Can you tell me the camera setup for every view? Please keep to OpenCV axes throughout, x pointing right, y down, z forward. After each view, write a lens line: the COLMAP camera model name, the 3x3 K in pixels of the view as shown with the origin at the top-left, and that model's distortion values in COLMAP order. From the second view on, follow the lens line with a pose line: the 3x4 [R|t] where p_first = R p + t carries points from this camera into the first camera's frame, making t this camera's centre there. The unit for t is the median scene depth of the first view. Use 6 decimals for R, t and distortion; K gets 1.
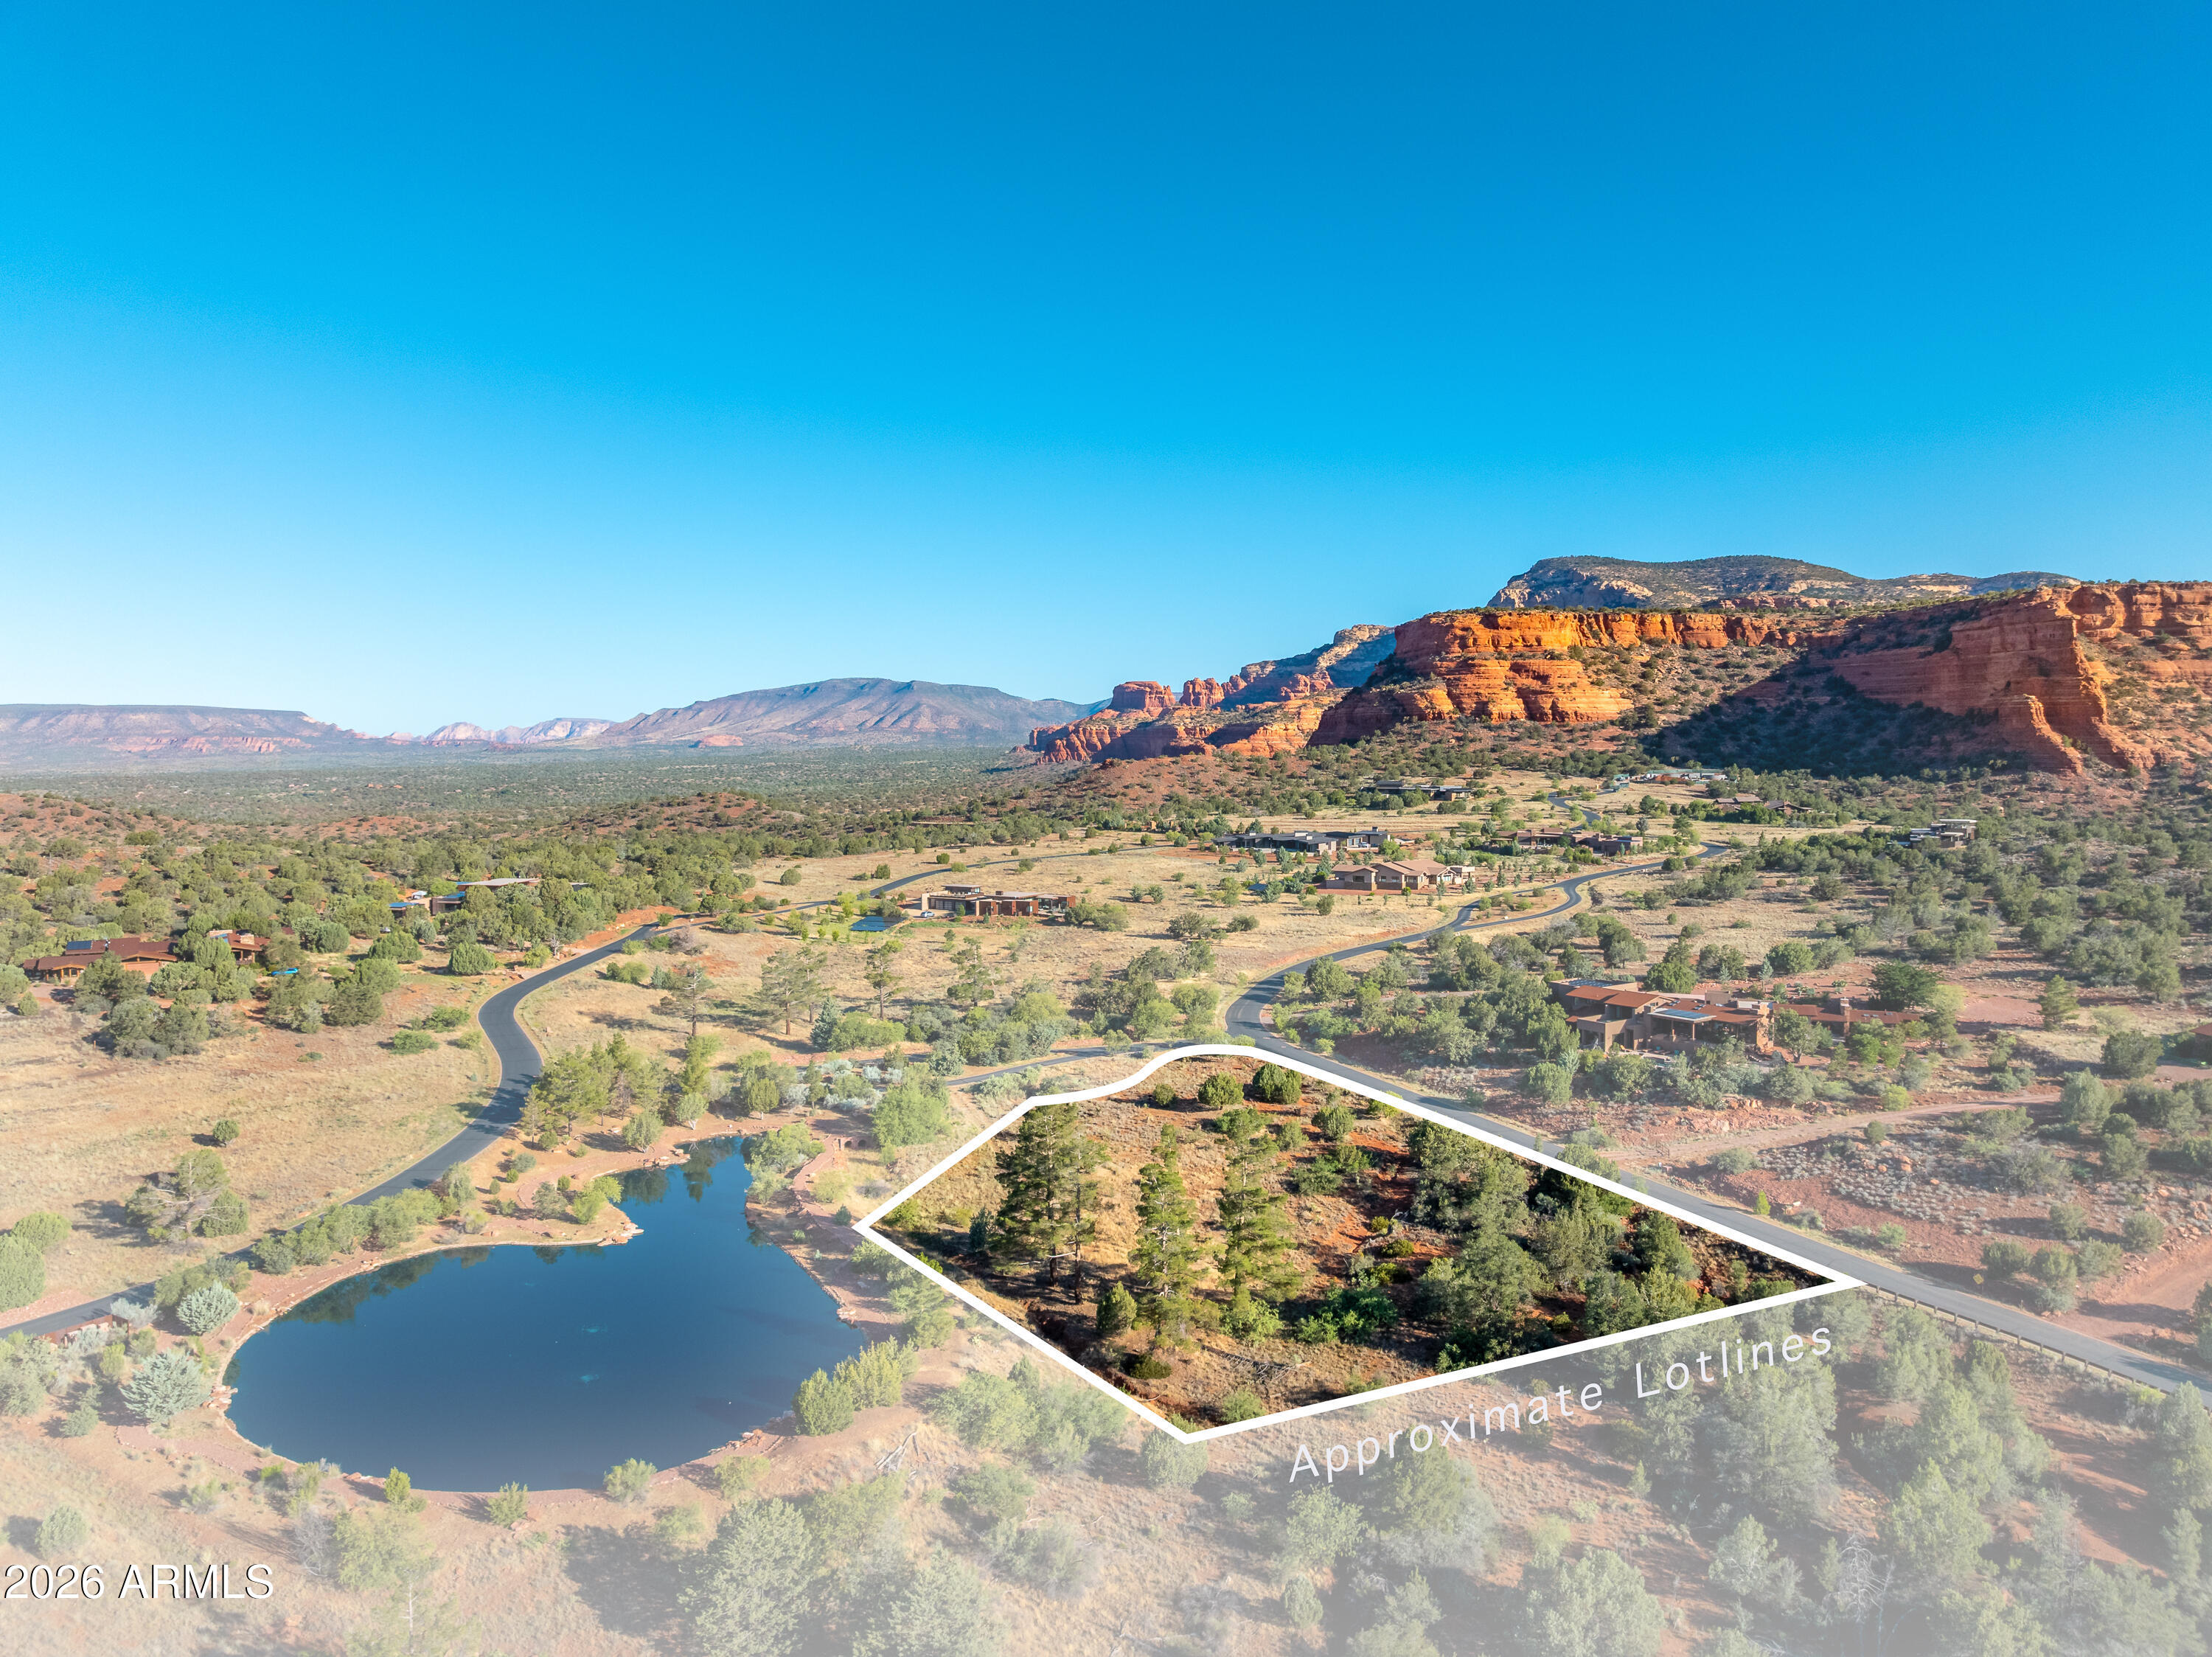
lens RADIAL K [[1554.8, 0, 1106.1], [0, 1554.8, 844.4], [0, 0, 1]] dist [-0.037702, -0.005969]
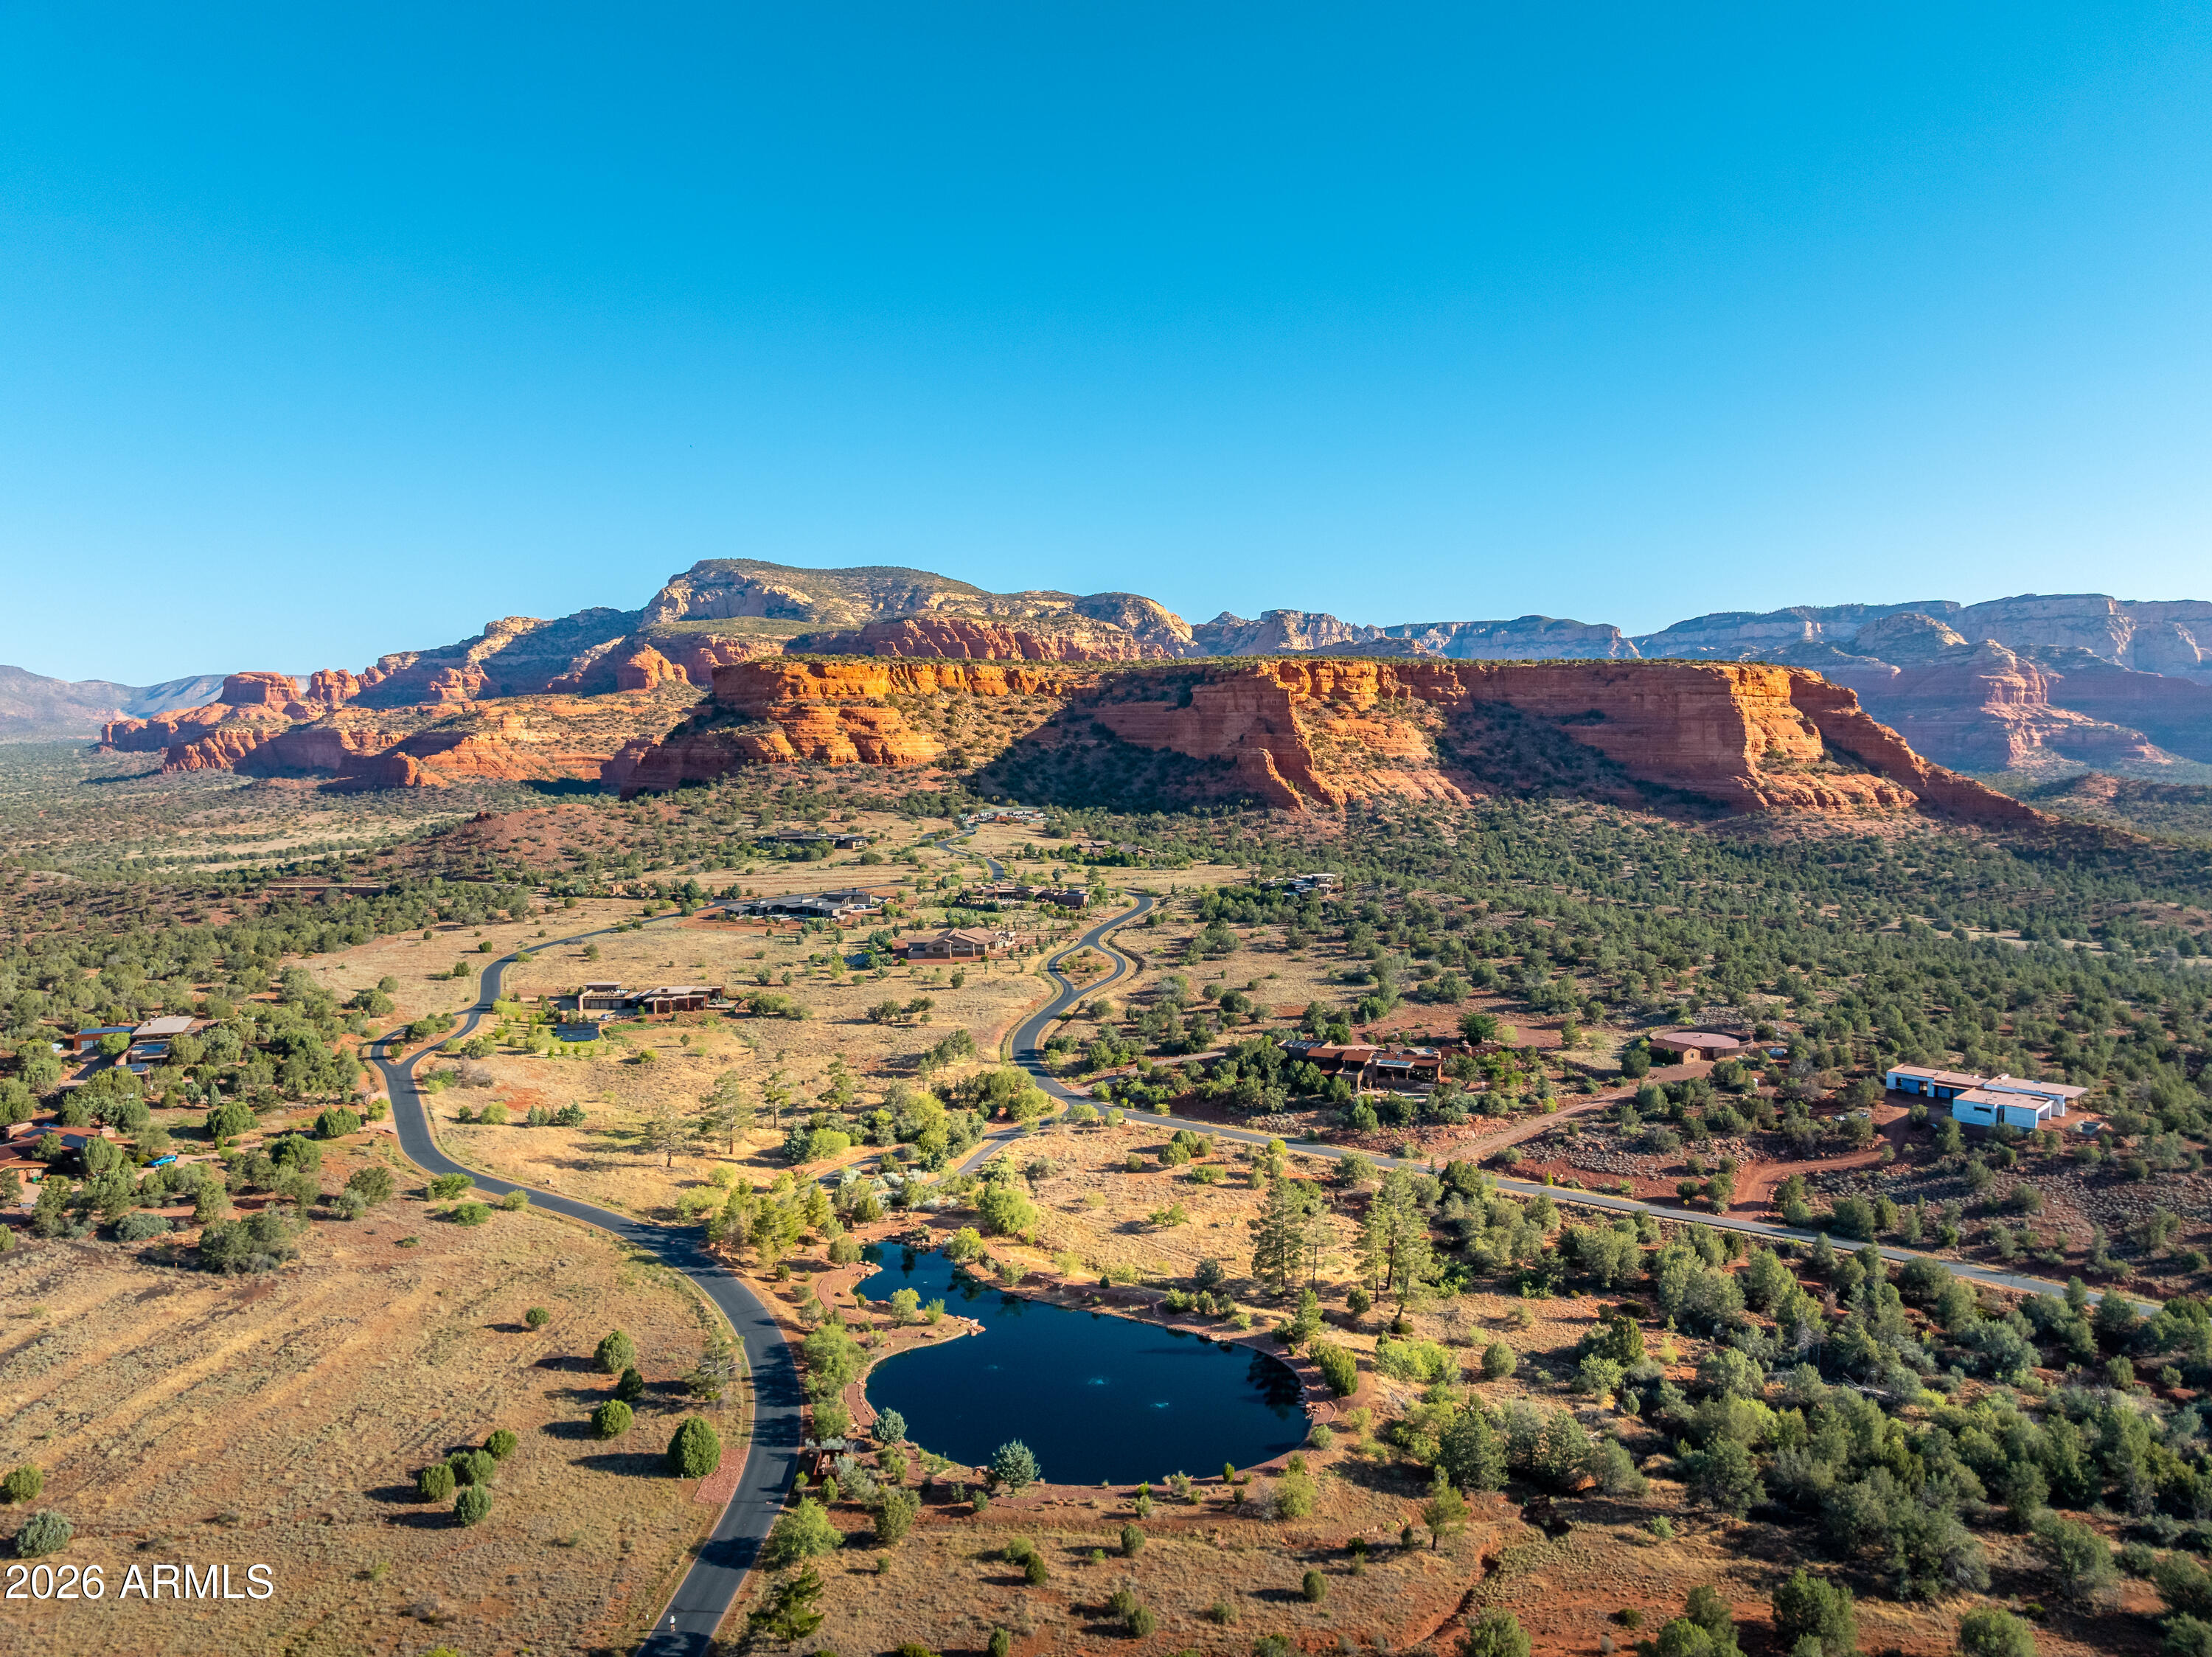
lens RADIAL K [[1557.1, 0, 1112.7], [0, 1557.1, 825.7], [0, 0, 1]] dist [-0.013939, -0.051548]
pose [[0.847286, -0.032974, 0.530112, -0.170270], [0.033747, 0.999397, 0.008227, -0.037465], [-0.530064, 0.010919, 0.847887, -0.047724]]
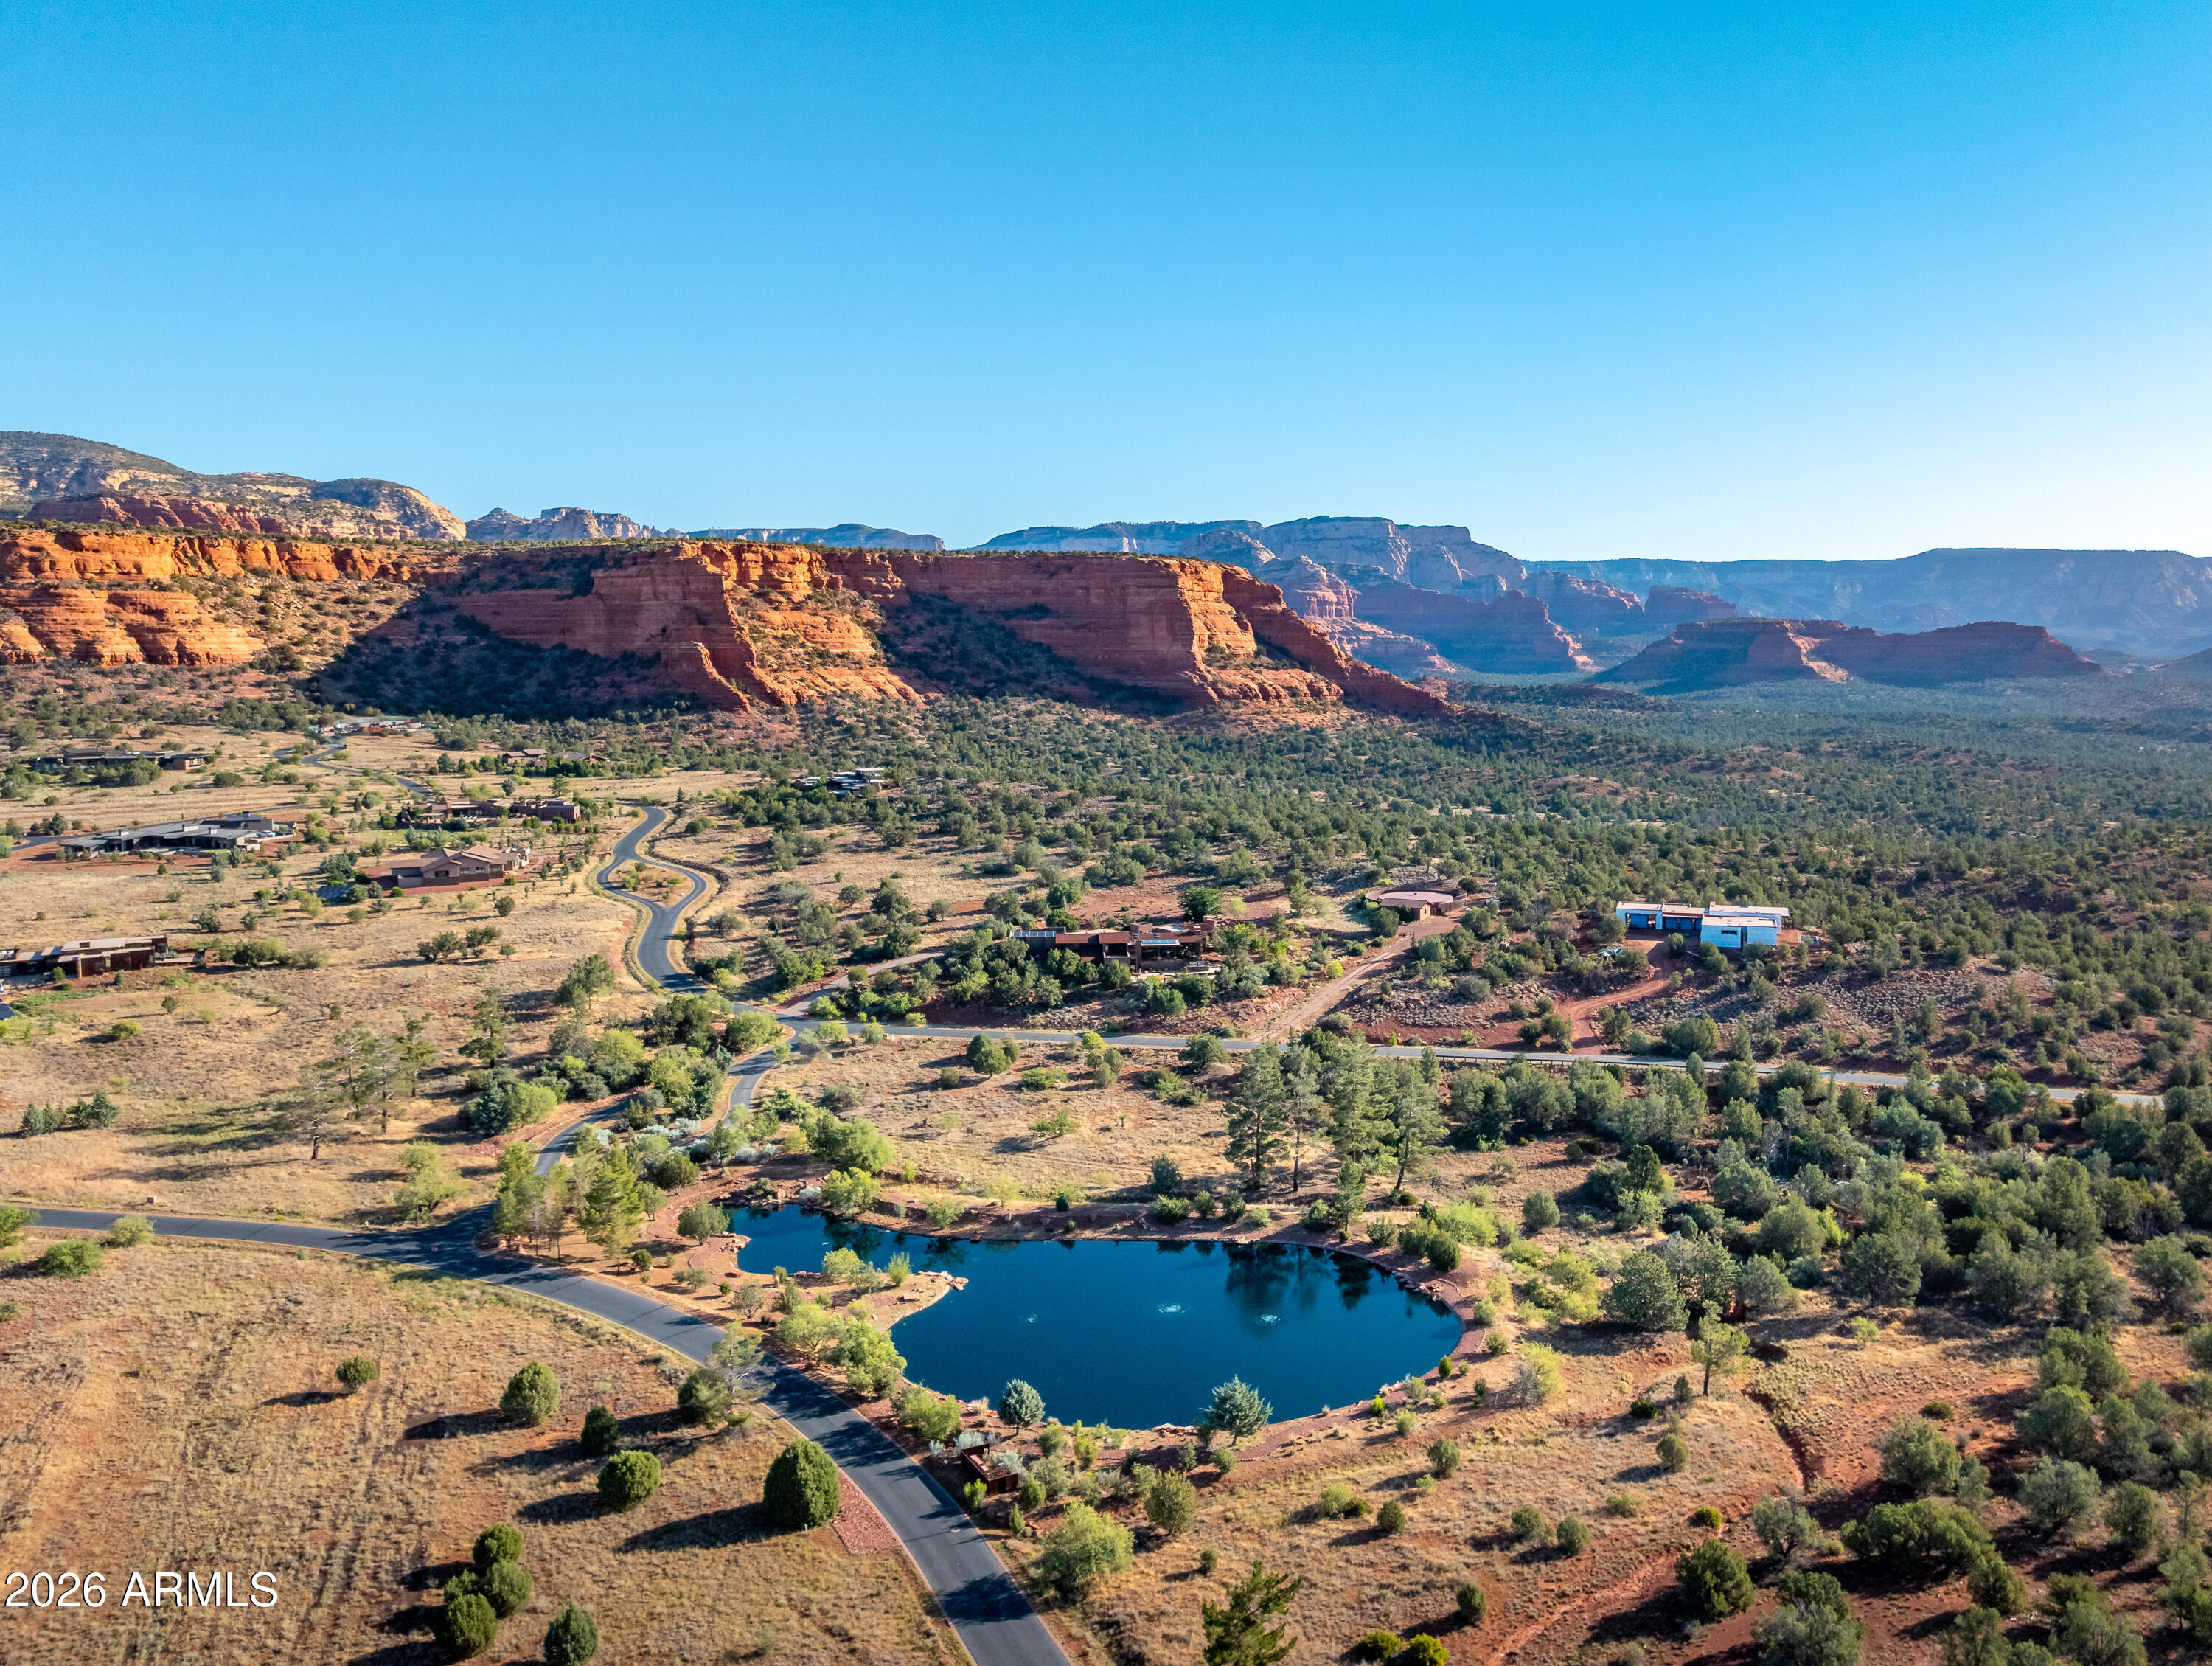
lens RADIAL K [[1690.4, 0, 1218.8], [0, 1690.4, 770.2], [0, 0, 1]] dist [-0.047205, 0.009860]
pose [[0.499000, -0.062304, 0.864360, -0.220714], [0.055967, 0.997647, 0.039602, -0.025035], [-0.864793, 0.028615, 0.501313, 0.043264]]
